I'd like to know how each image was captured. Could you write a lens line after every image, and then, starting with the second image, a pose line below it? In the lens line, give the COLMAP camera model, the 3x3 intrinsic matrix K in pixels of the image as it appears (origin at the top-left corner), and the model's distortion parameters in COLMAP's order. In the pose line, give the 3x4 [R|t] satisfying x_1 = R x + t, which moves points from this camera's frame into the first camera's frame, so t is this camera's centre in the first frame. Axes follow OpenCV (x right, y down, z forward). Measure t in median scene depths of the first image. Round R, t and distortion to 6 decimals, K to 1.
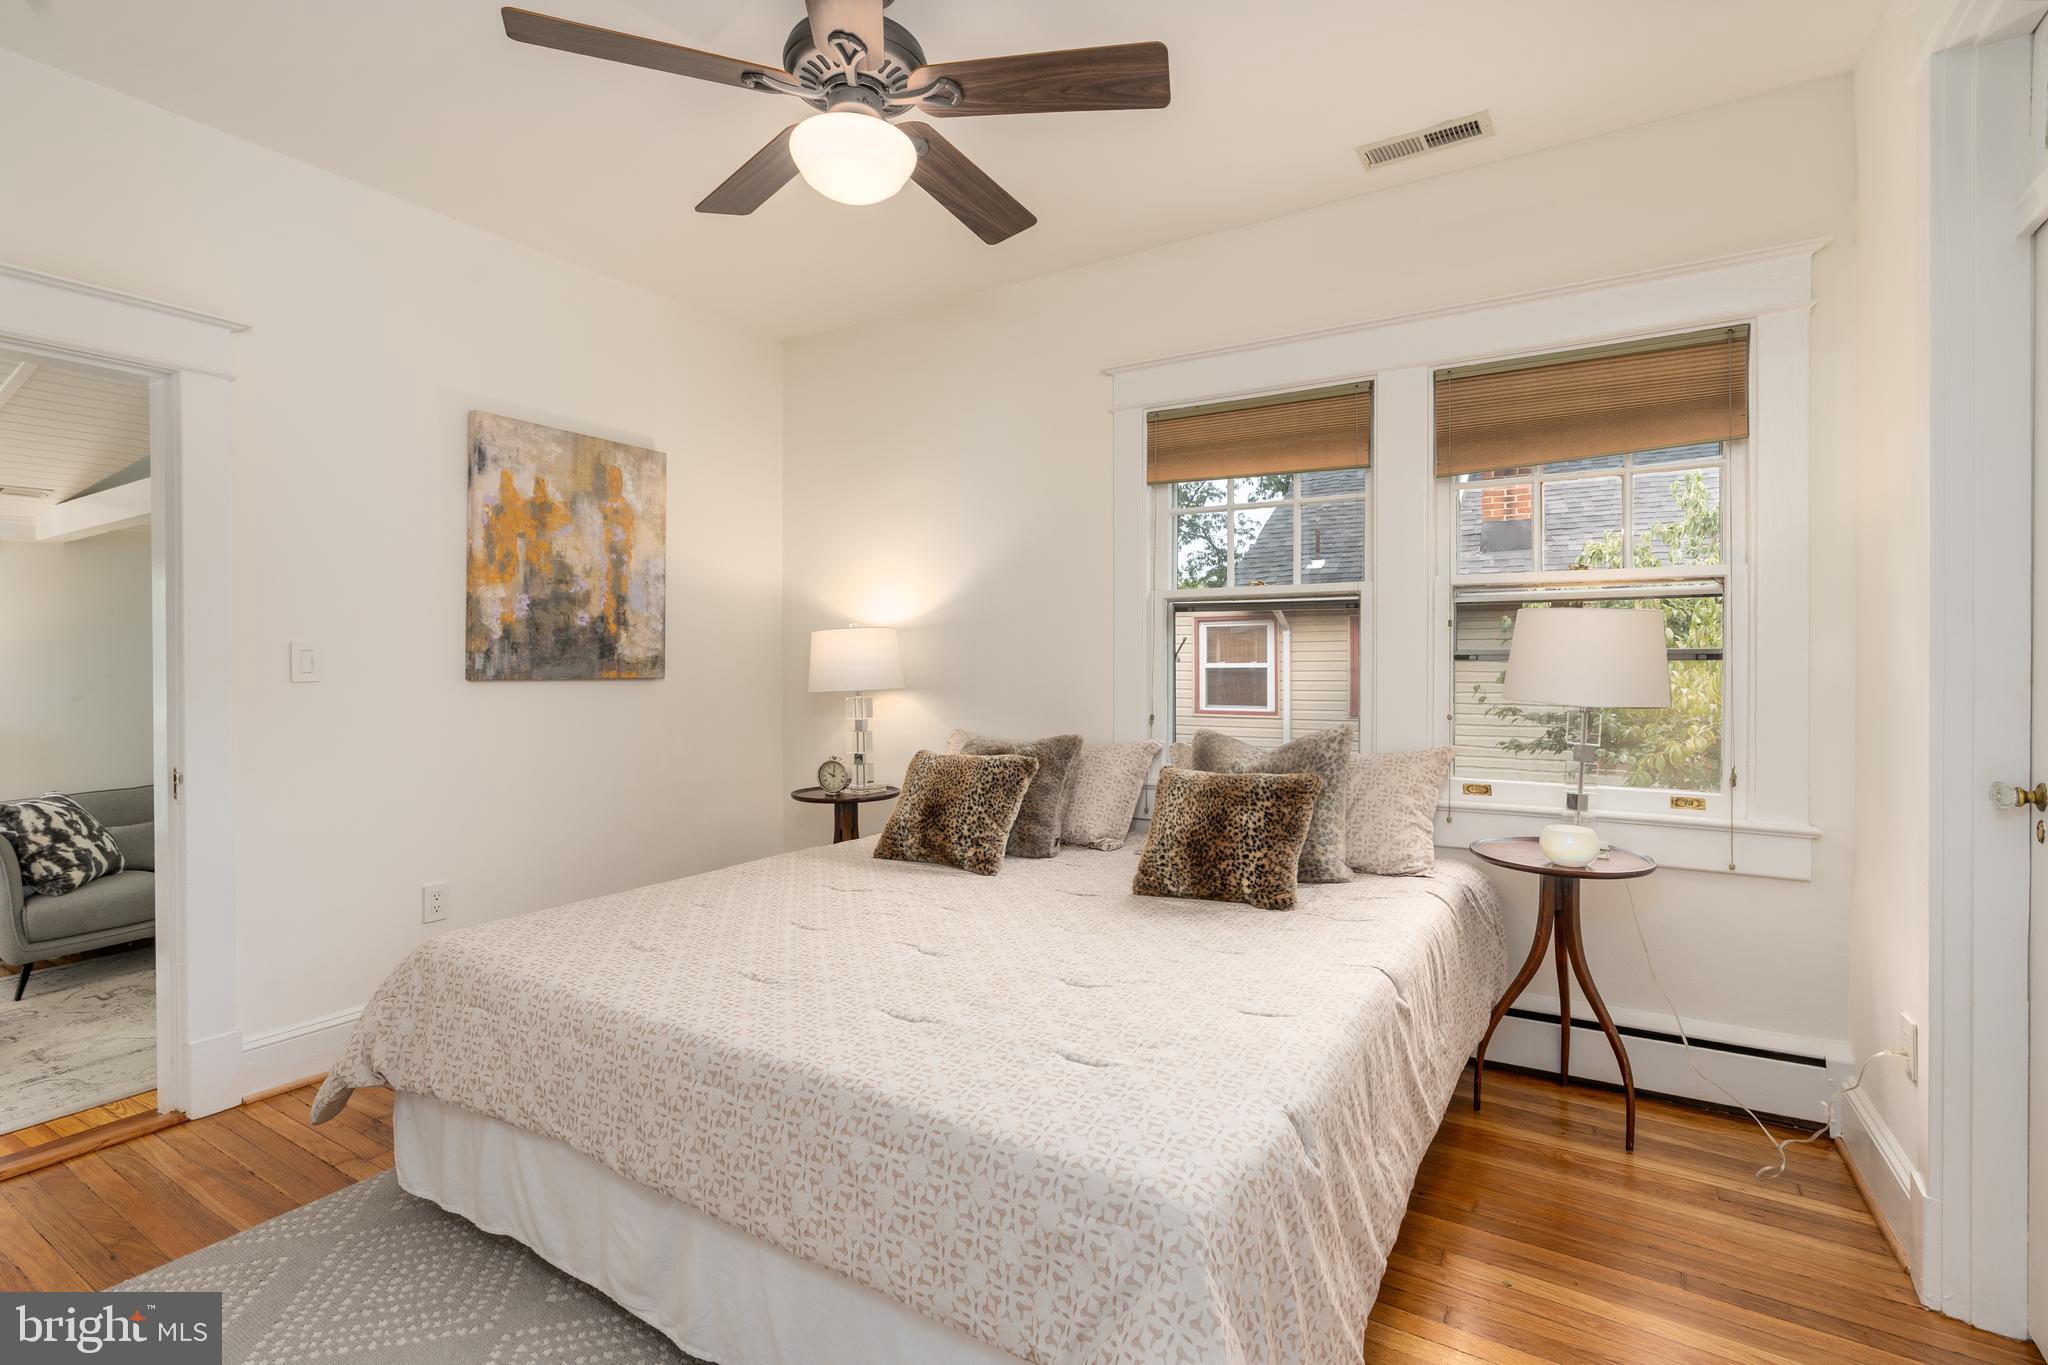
lens RADIAL K [[941.0, 0, 1022.1], [0, 941.0, 671.6], [0, 0, 1]] dist [0.004257, 0.000703]
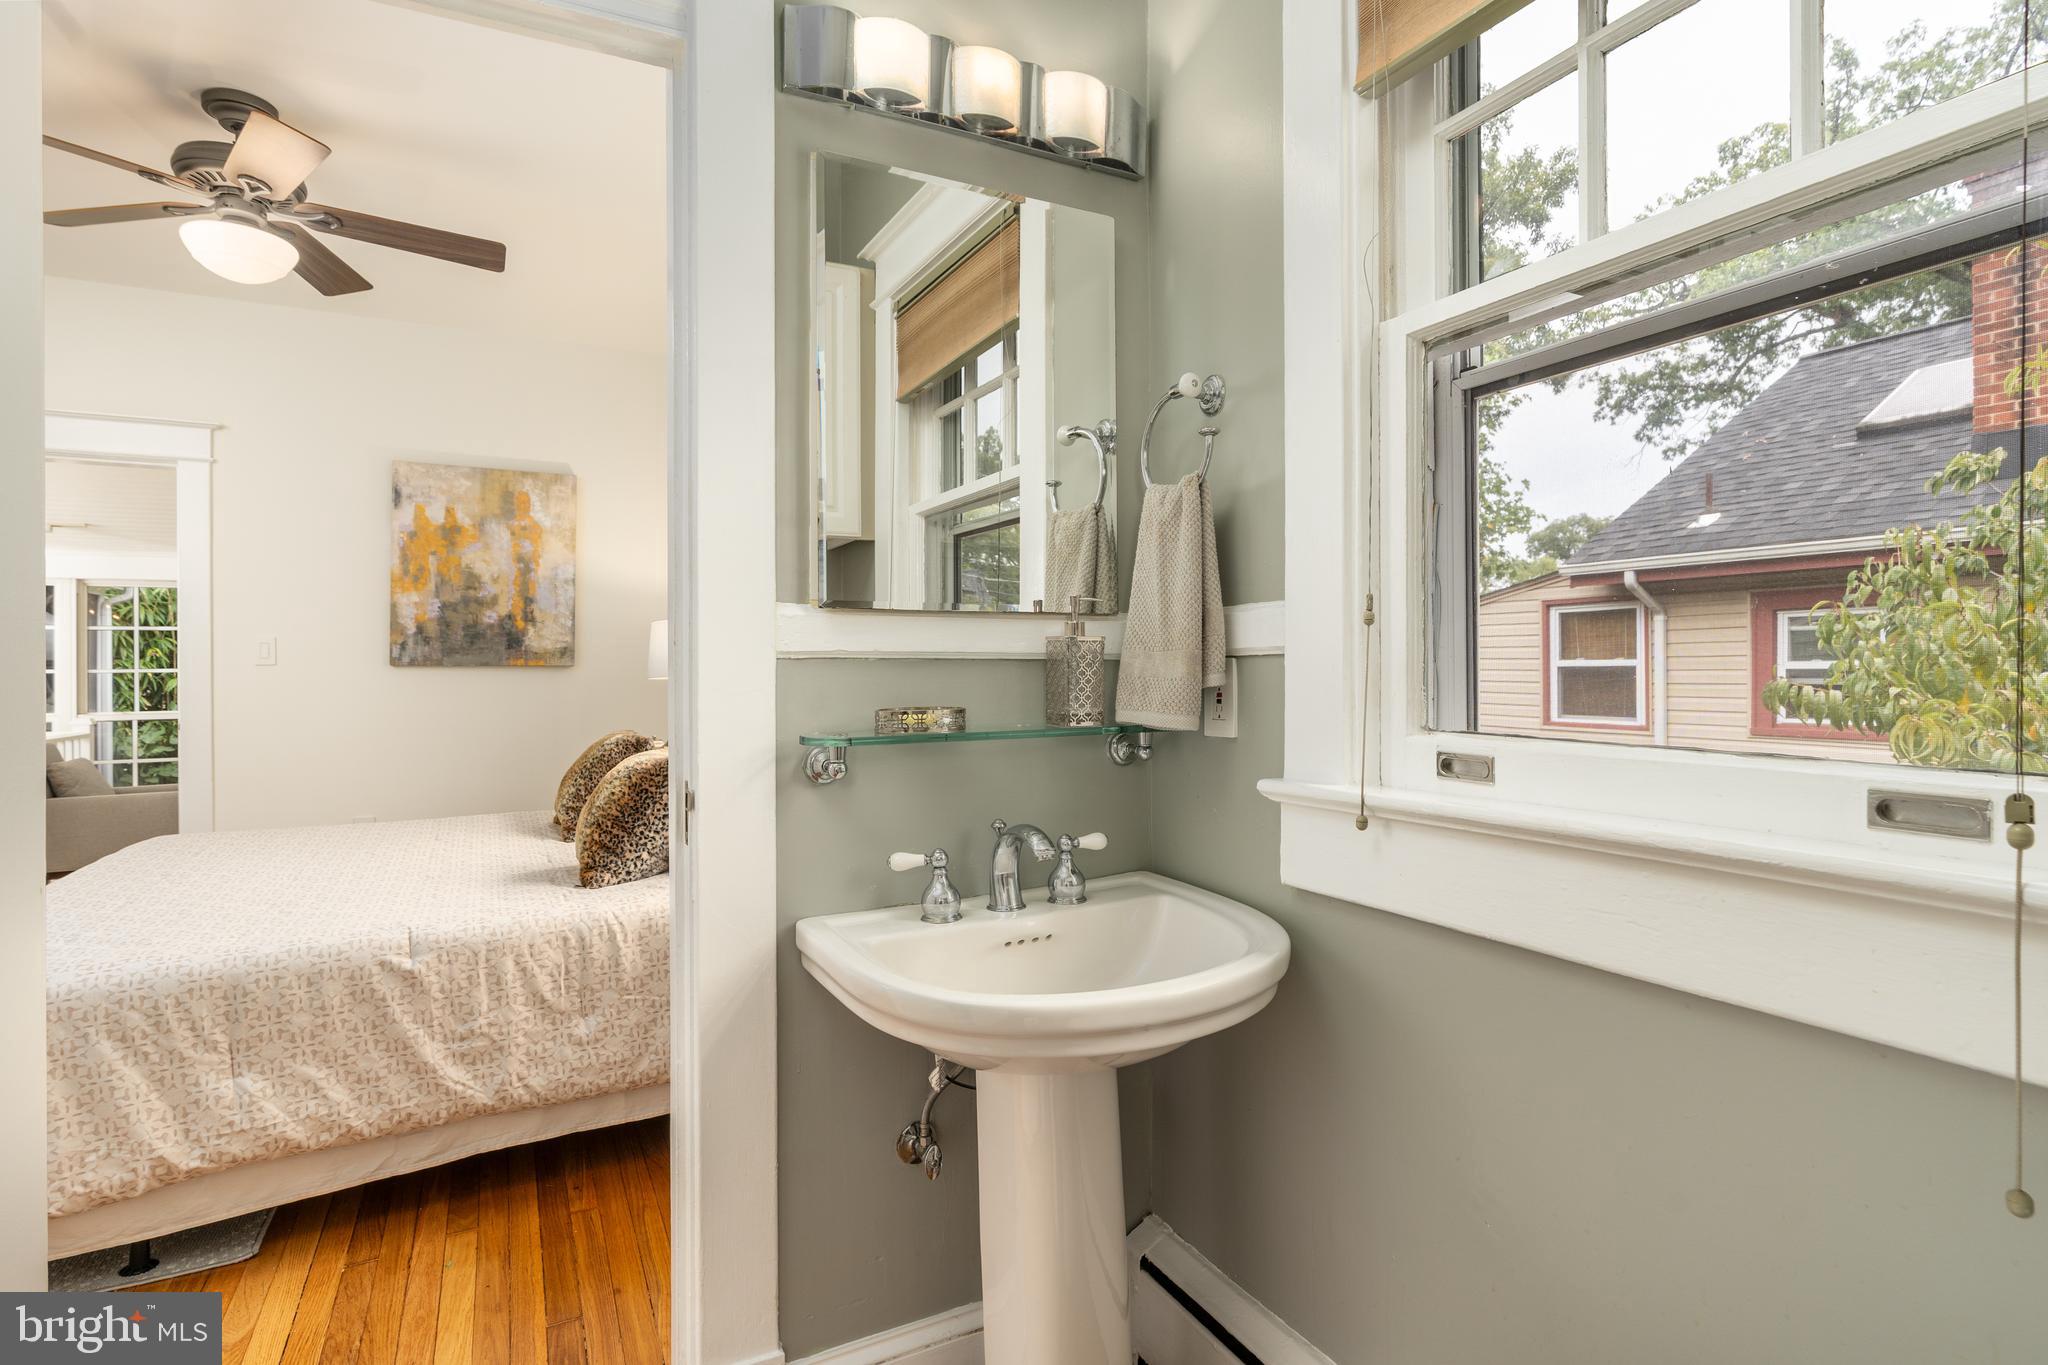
lens RADIAL K [[1018.9, 0, 1024.8], [0, 1018.9, 677.3], [0, 0, 1]] dist [-0.003908, -0.000061]
pose [[0.854775, 0.005791, -0.518966, 0.825060], [-0.004955, 0.999983, 0.002997, 0.015231], [0.518975, 0.000010, 0.854789, 0.220486]]
